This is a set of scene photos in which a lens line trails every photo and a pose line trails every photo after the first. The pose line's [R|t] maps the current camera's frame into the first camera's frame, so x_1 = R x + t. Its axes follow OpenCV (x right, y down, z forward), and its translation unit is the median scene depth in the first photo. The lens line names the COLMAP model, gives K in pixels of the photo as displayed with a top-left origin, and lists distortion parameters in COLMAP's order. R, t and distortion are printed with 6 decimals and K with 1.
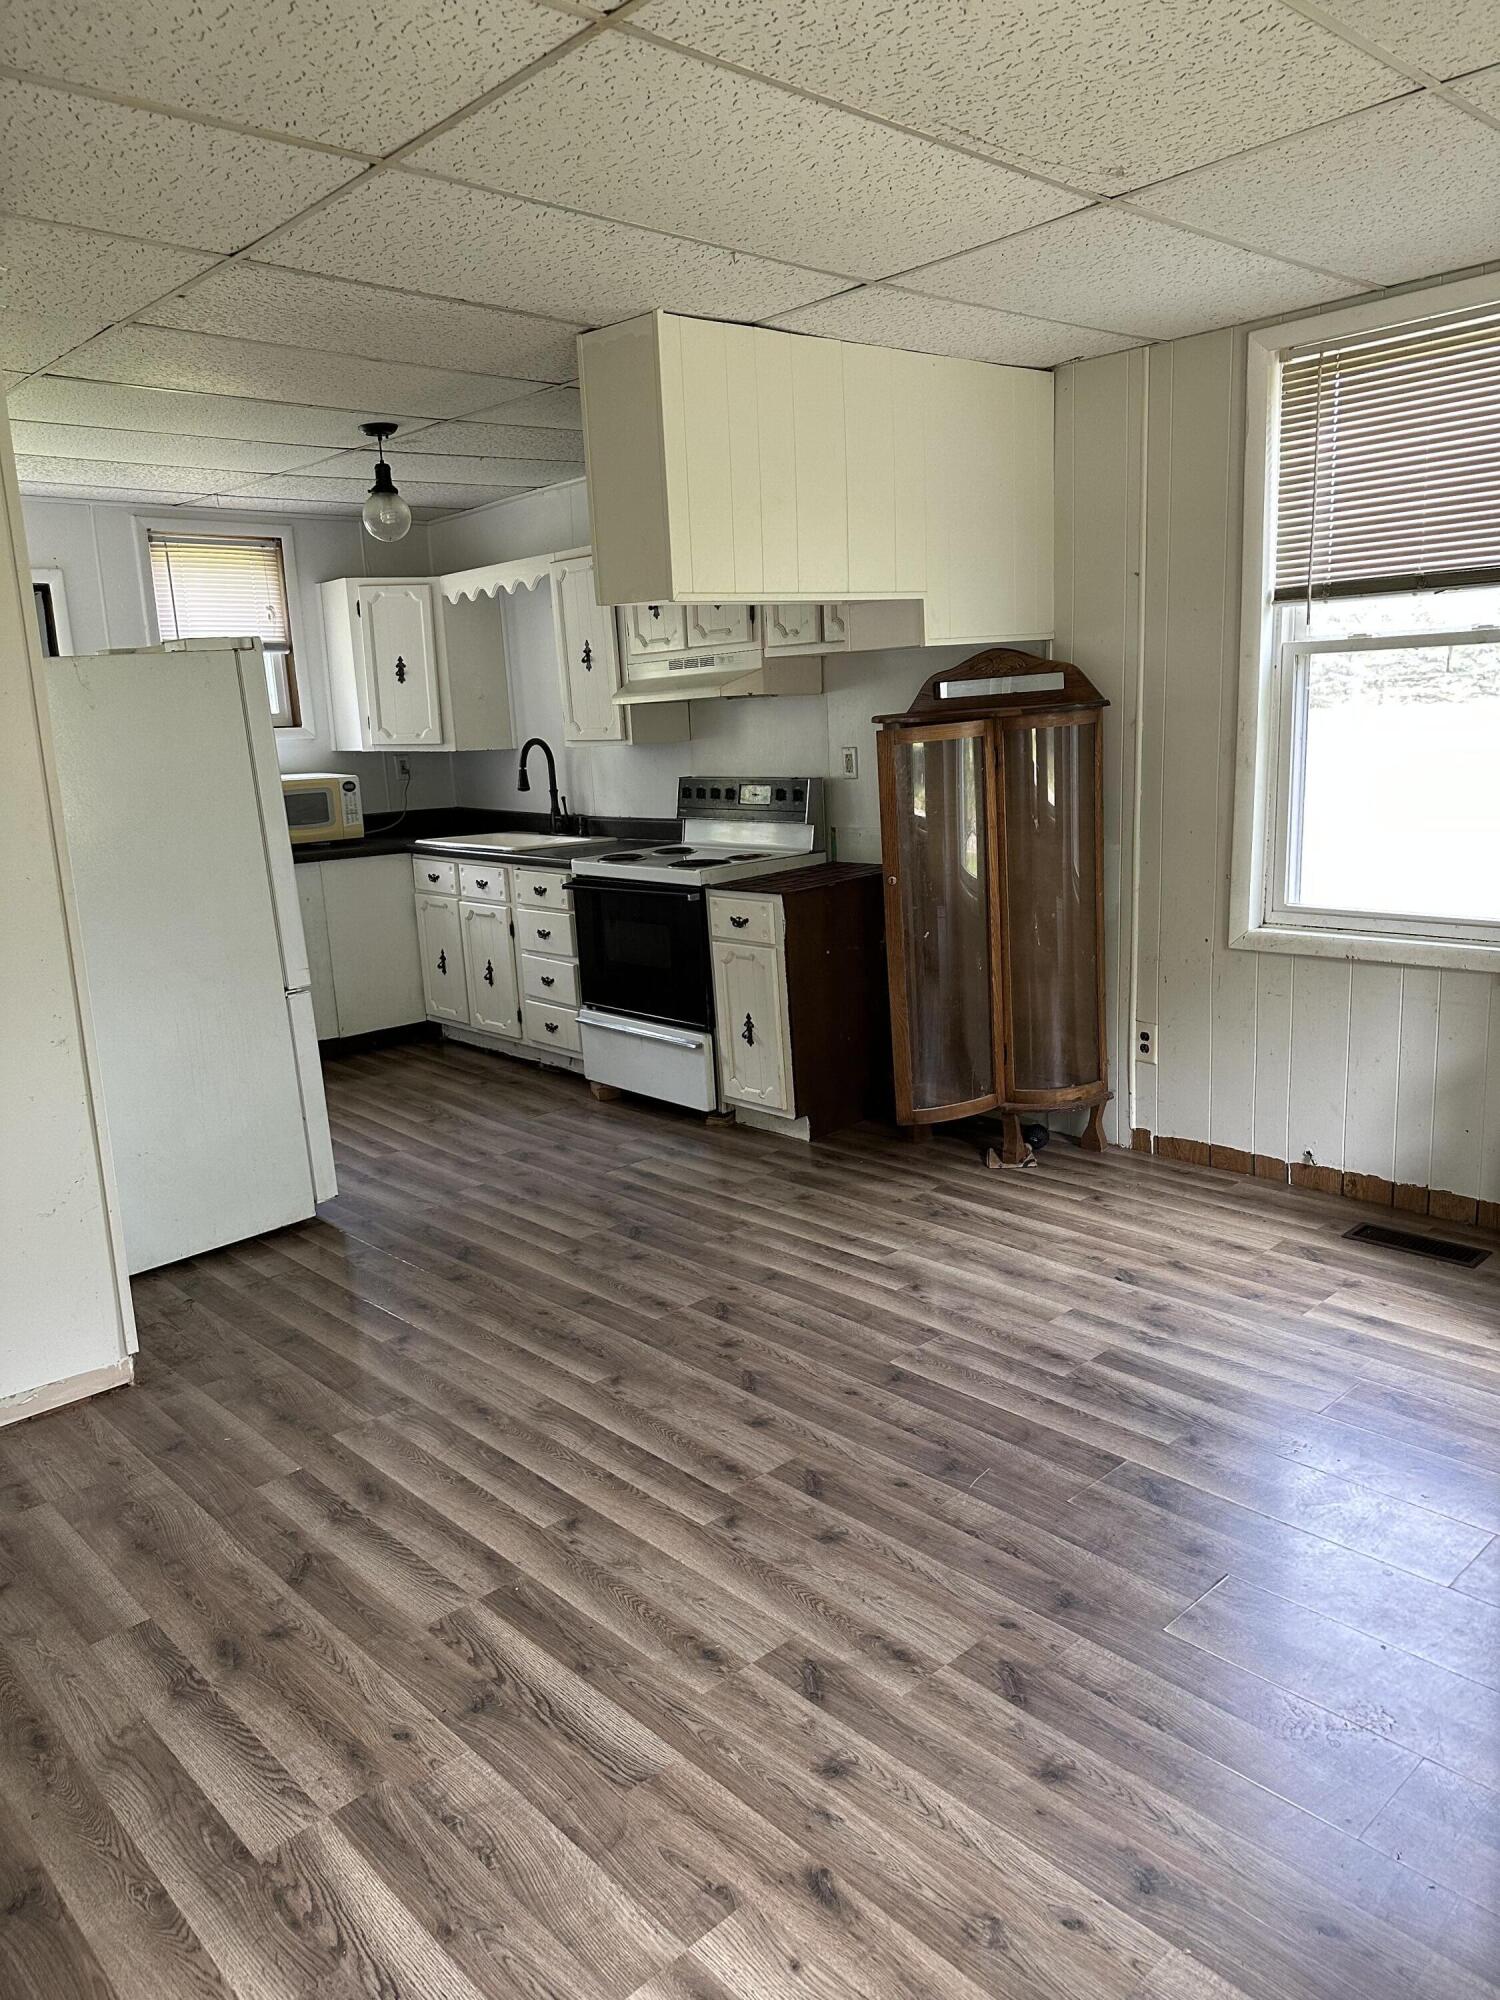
lens RADIAL K [[1394.2, 0, 750.0], [0, 1394.2, 1000.0], [0, 0, 1]] dist [0.111077, -0.171080]
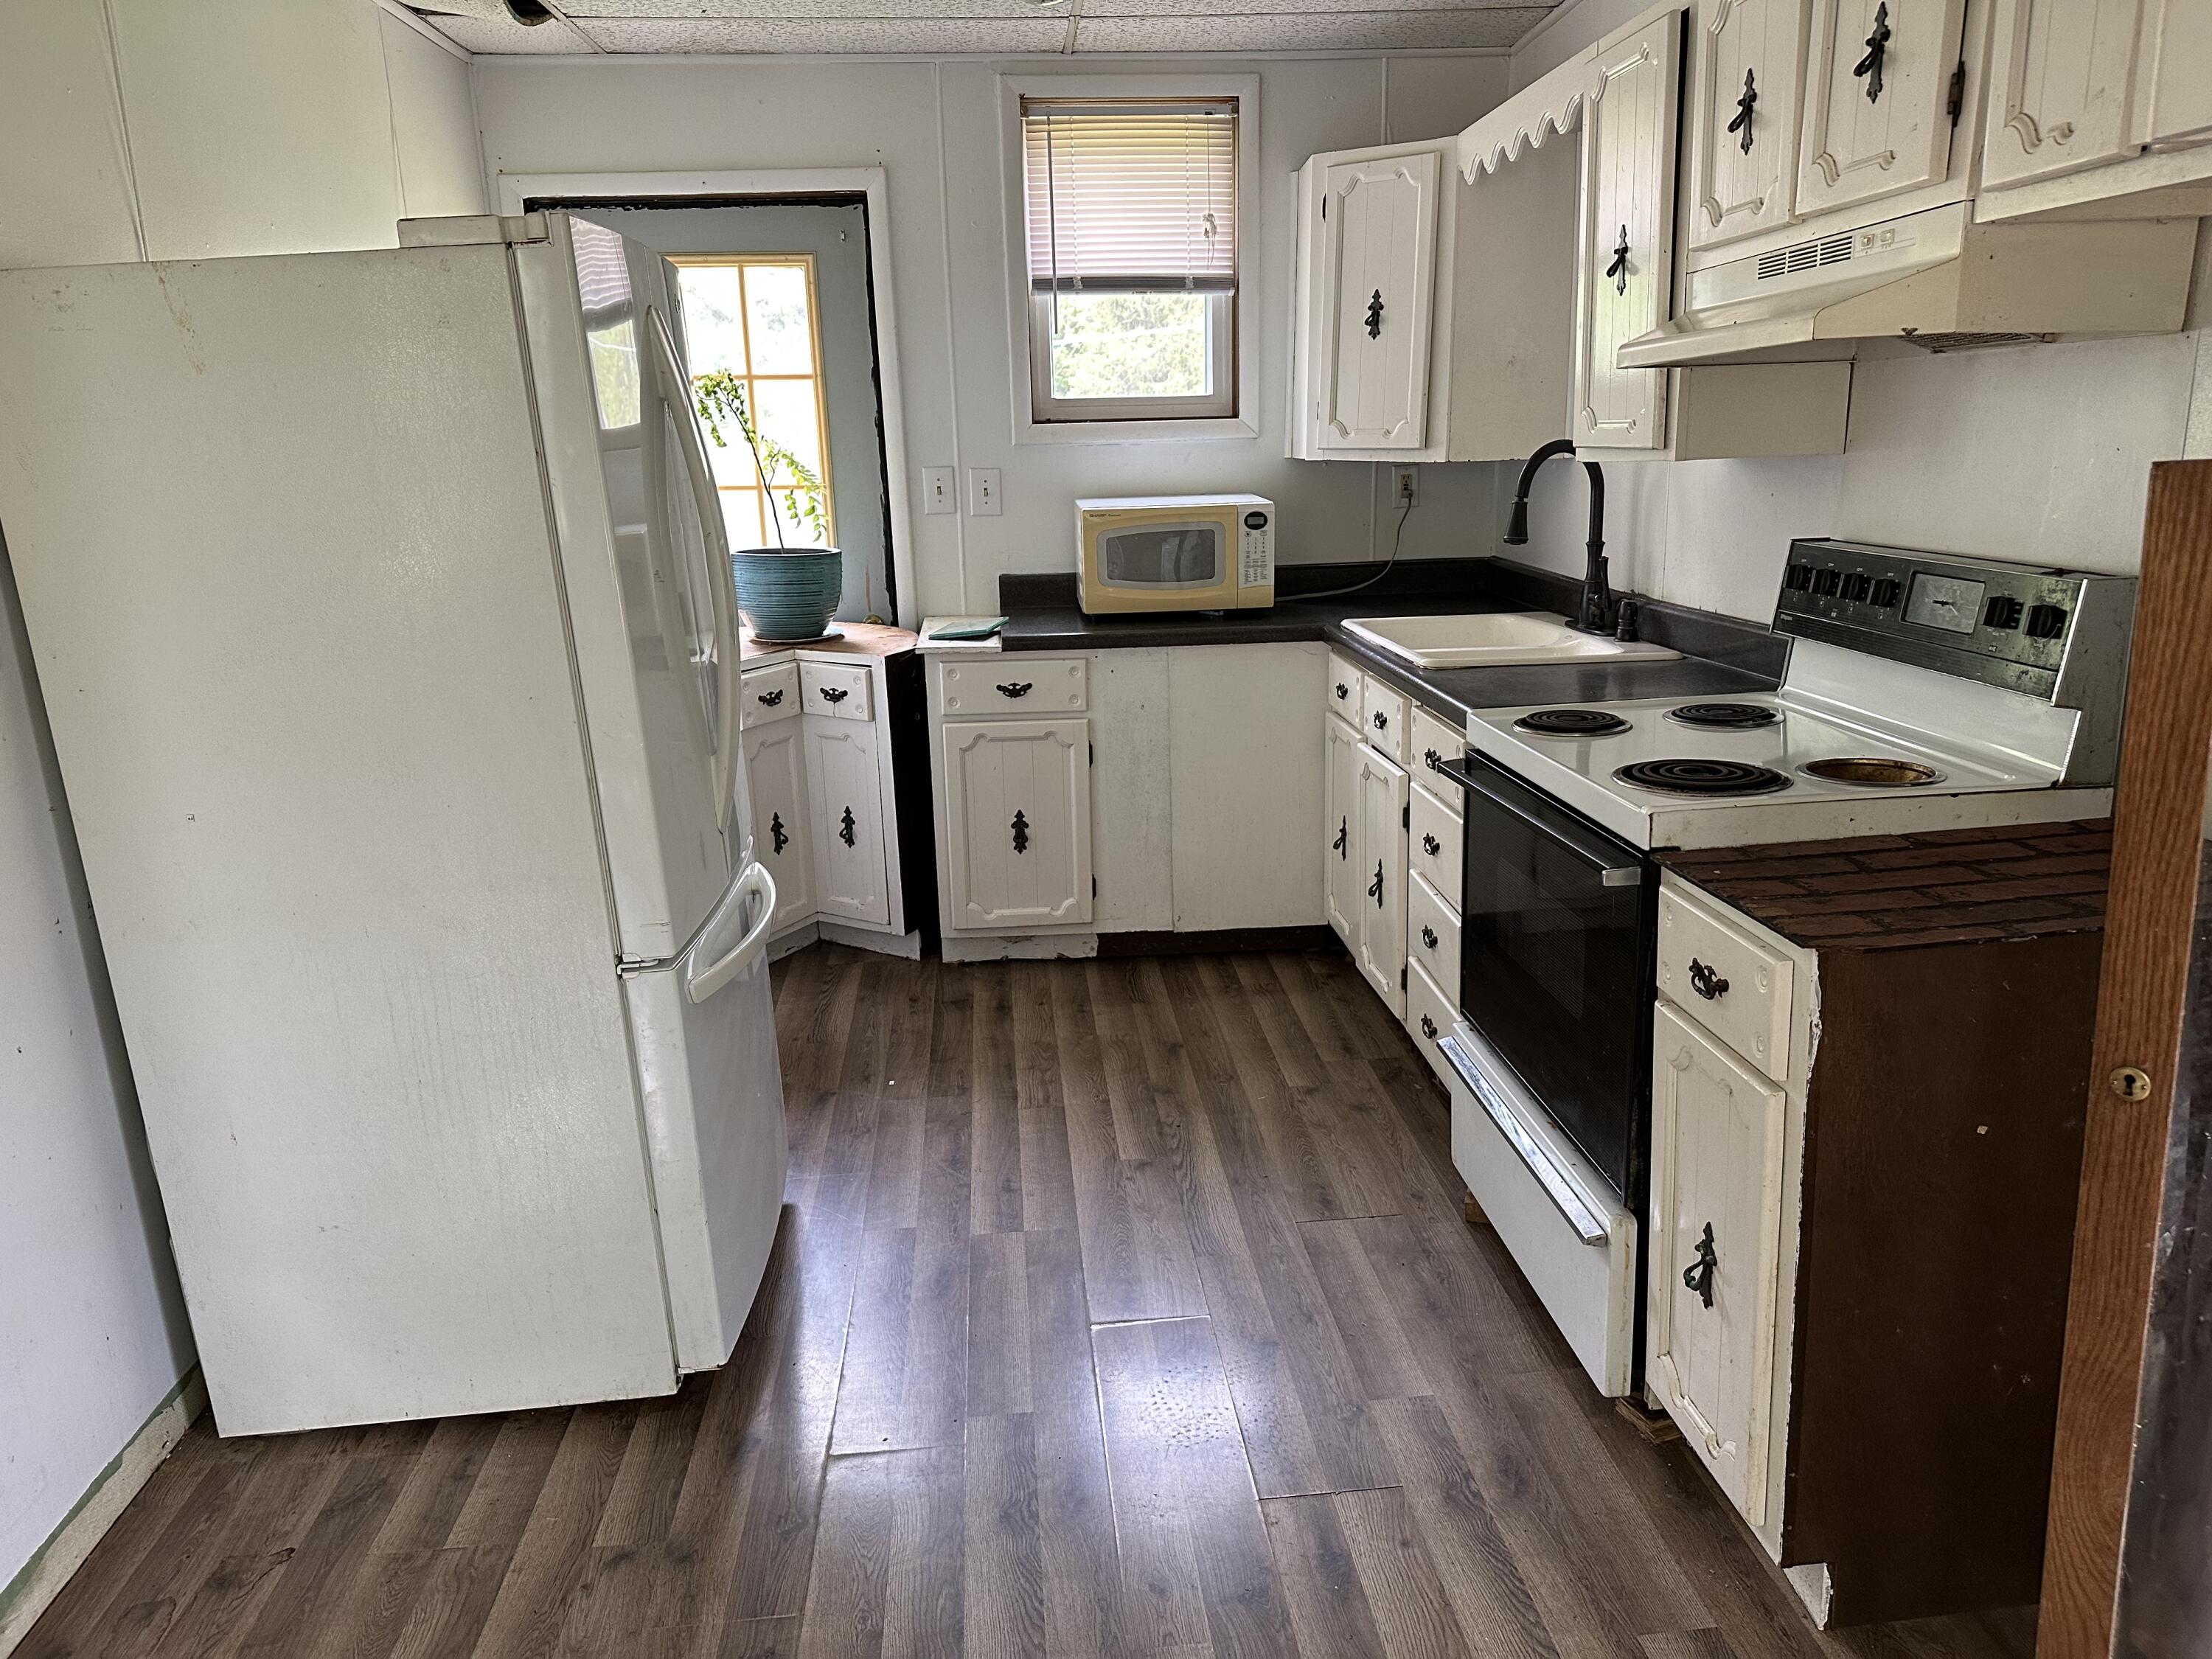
lens RADIAL K [[1542.0, 0, 1106.0], [0, 1542.0, 829.5], [0, 0, 1]] dist [0.111077, -0.171080]
pose [[0.789590, 0.173693, -0.588540, 0.099999], [-0.133212, 0.984749, 0.111907, -0.119849], [0.599001, -0.009960, 0.800686, 0.598575]]
